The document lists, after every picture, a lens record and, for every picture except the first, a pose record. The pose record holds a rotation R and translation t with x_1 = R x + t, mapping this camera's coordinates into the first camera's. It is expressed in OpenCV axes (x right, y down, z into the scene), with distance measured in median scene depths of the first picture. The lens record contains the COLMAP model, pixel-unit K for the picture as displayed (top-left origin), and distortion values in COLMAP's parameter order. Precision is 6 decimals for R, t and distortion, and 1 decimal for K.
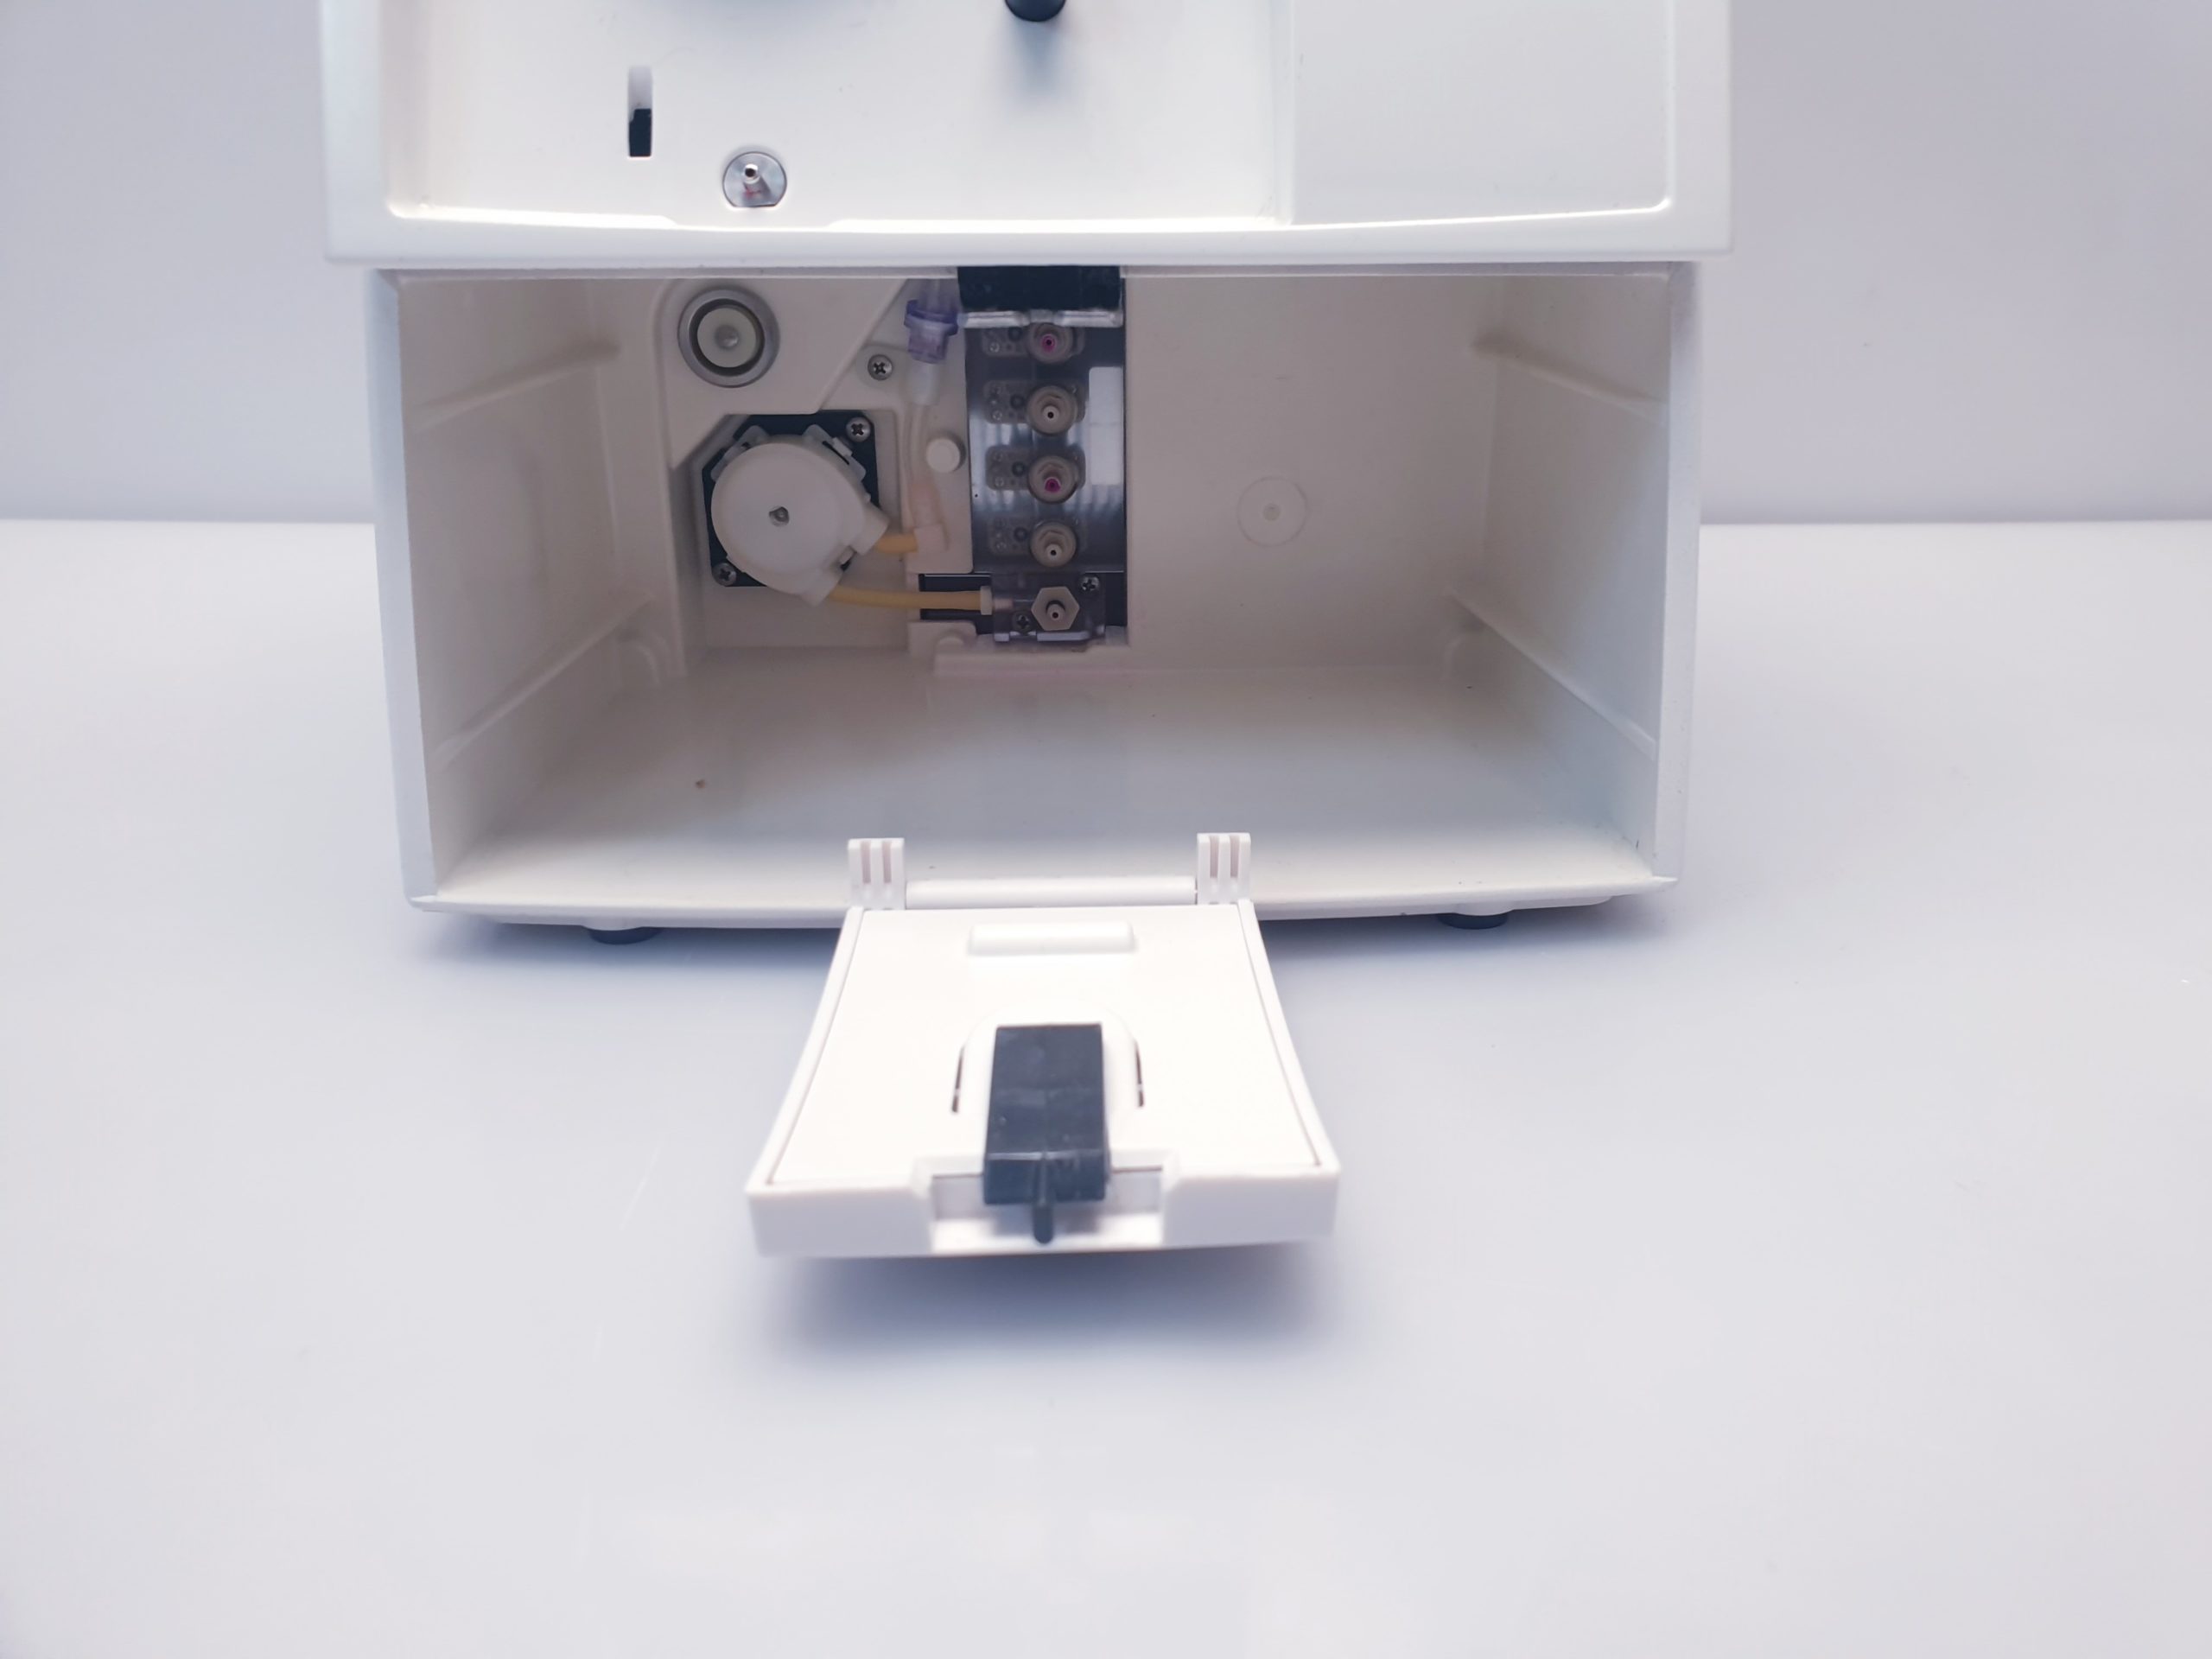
lens RADIAL K [[1675.9, 0, 1106.0], [0, 1675.9, 829.5], [0, 0, 1]] dist [0.123485, -0.378478]
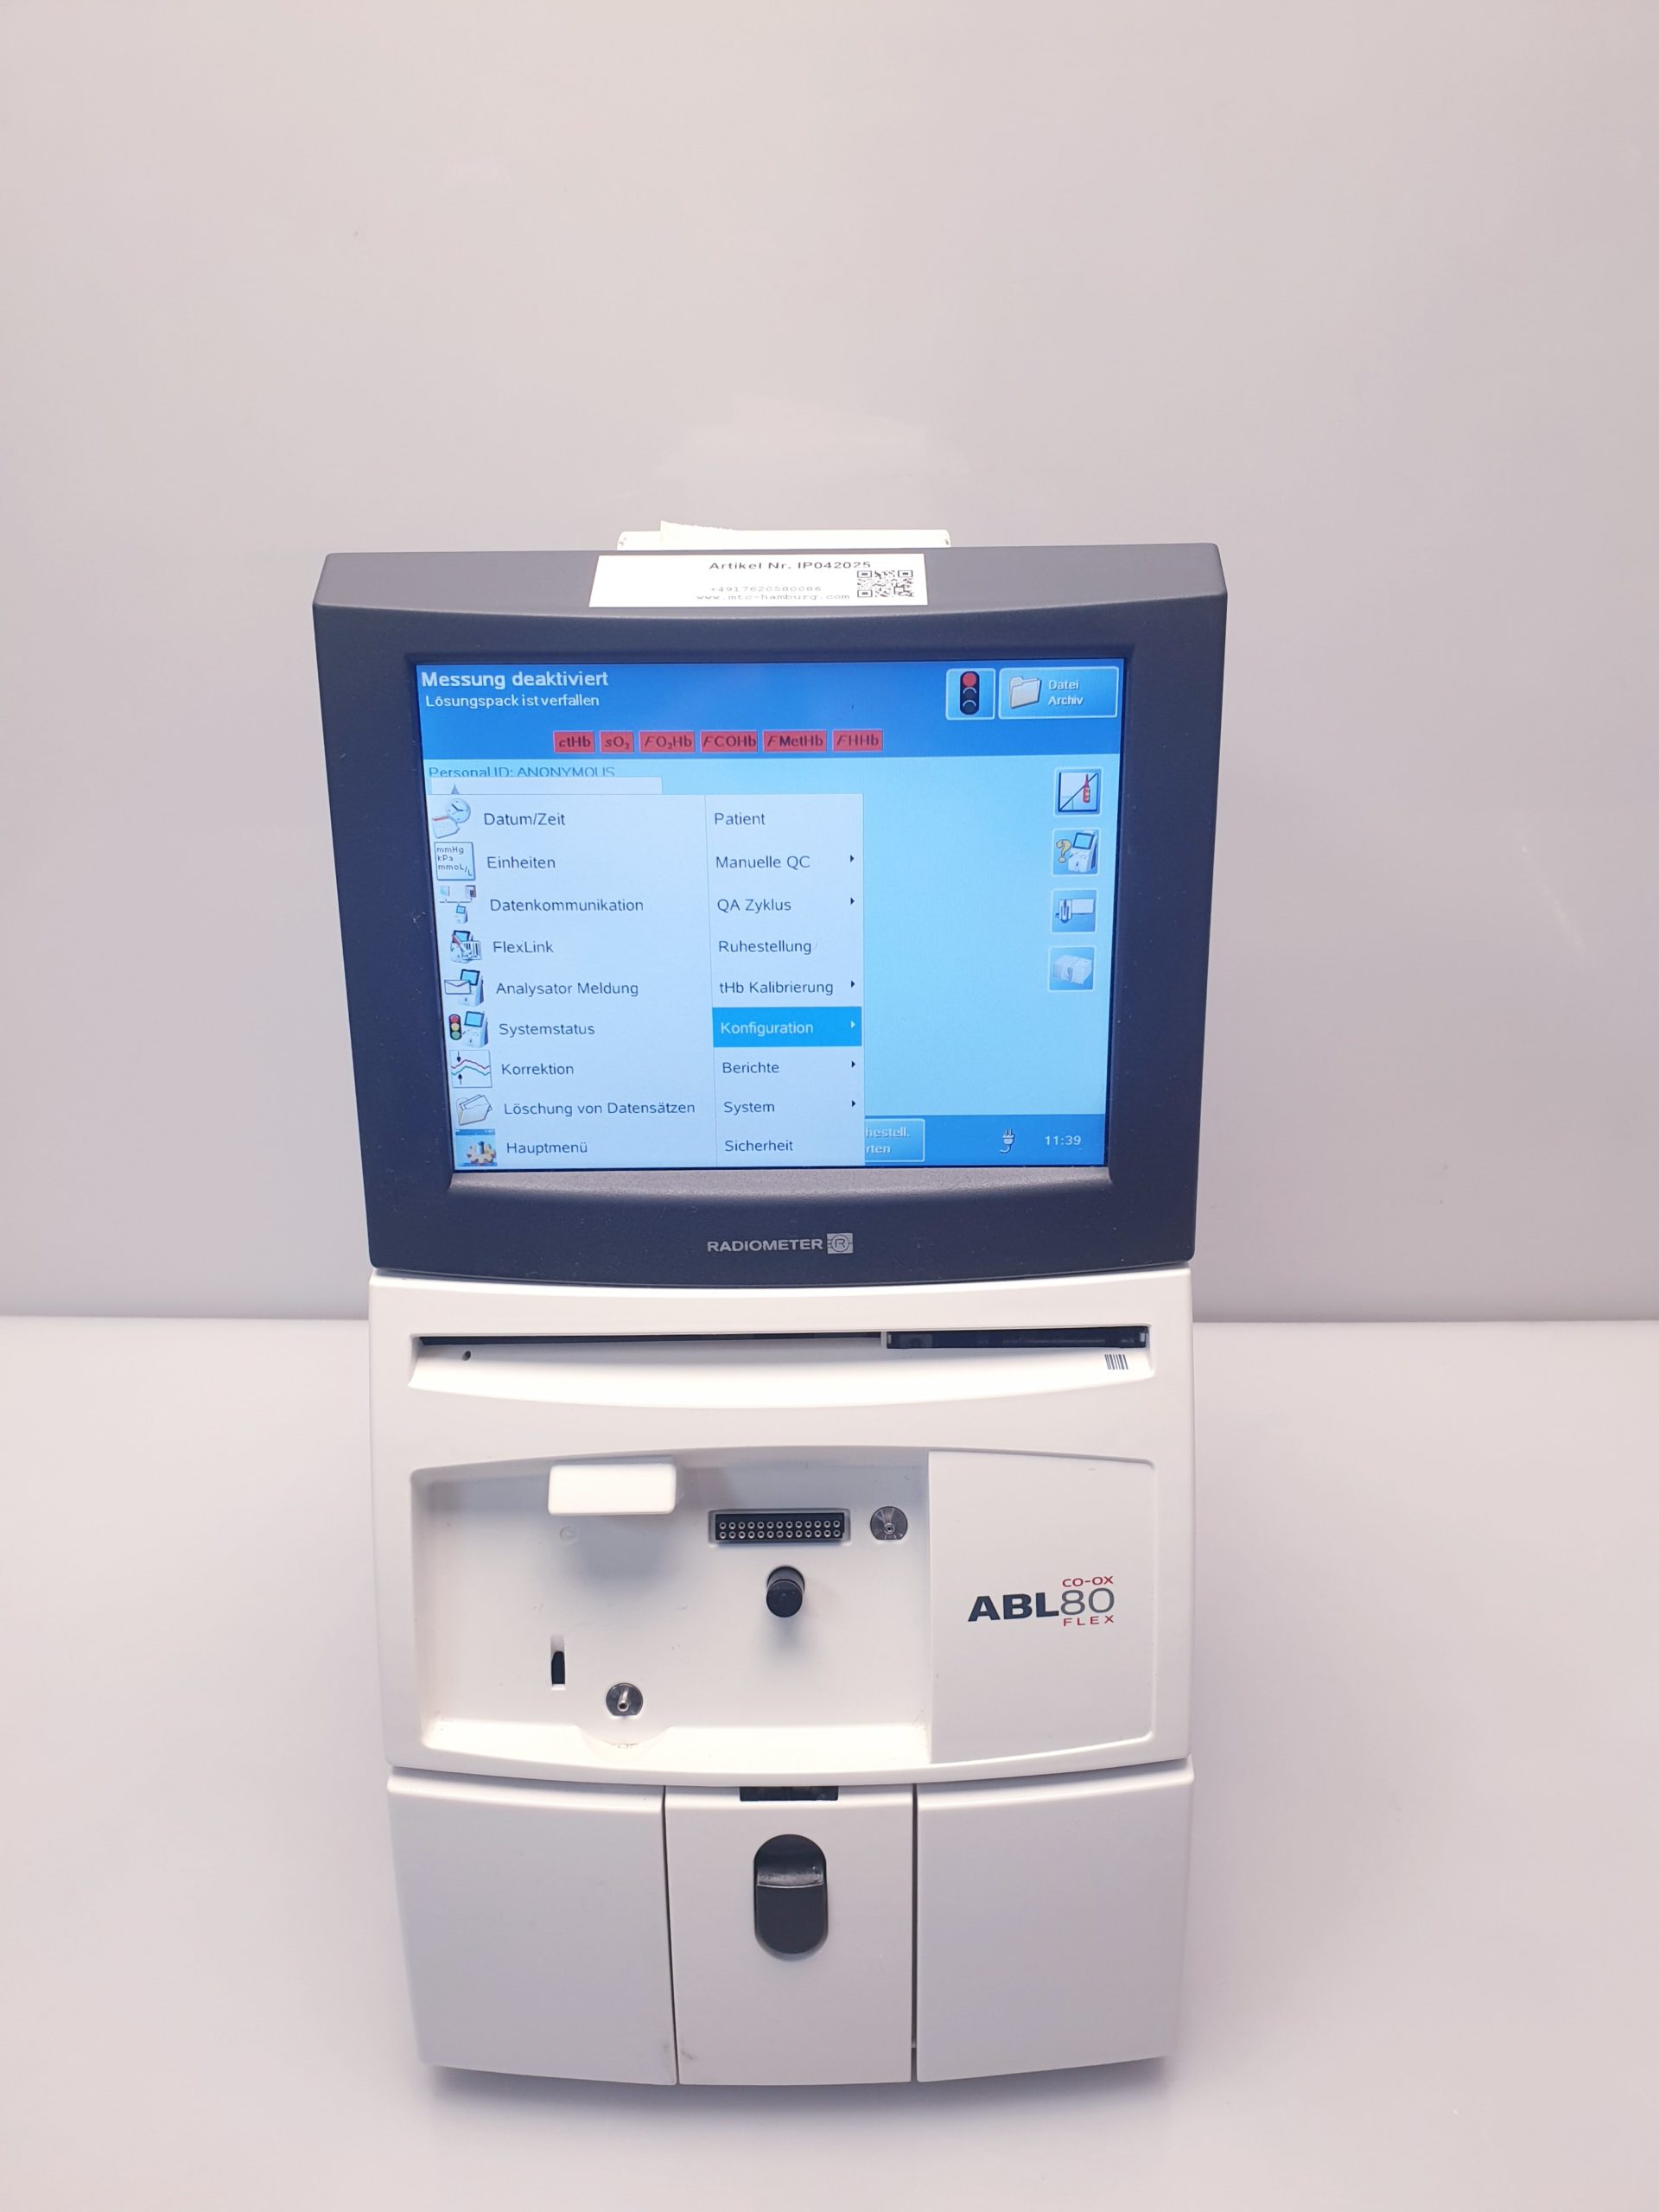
lens RADIAL K [[1670.6, 0, 829.5], [0, 1670.6, 1106.0], [0, 0, 1]] dist [0.058051, -0.147942]
pose [[0.999705, 0.006564, -0.023382, 0.039036], [-0.003164, 0.989780, 0.142570, -1.272311], [0.024079, -0.142454, 0.989509, -0.631809]]
